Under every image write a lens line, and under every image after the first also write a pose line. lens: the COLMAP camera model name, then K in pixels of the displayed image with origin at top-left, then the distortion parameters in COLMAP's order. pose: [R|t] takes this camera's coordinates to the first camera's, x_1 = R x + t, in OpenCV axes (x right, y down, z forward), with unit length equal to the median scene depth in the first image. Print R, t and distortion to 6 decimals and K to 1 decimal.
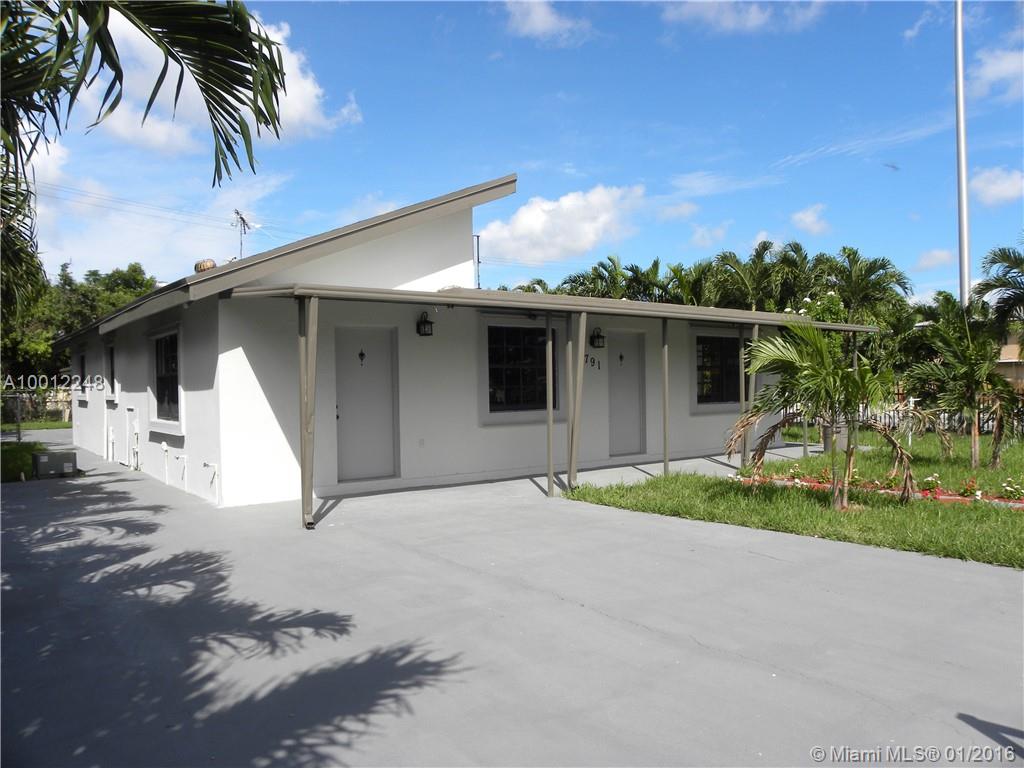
lens RADIAL K [[764.5, 0, 513.5], [0, 764.5, 391.6], [0, 0, 1]] dist [-0.150941, 0.080499]
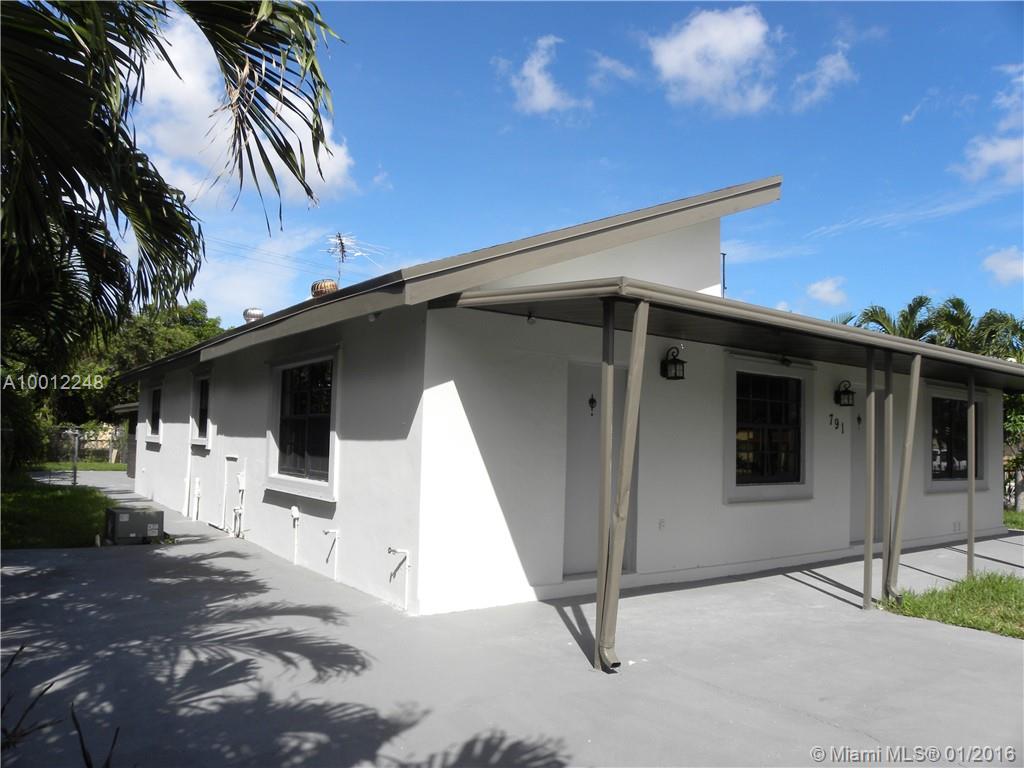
lens RADIAL K [[764.5, 0, 512.6], [0, 764.5, 383.0], [0, 0, 1]] dist [-0.150941, 0.080499]
pose [[0.998458, 0.039856, -0.038636, -0.206087], [-0.043146, 0.995148, -0.088430, 0.001575], [0.034924, 0.089960, 0.995333, 0.221861]]
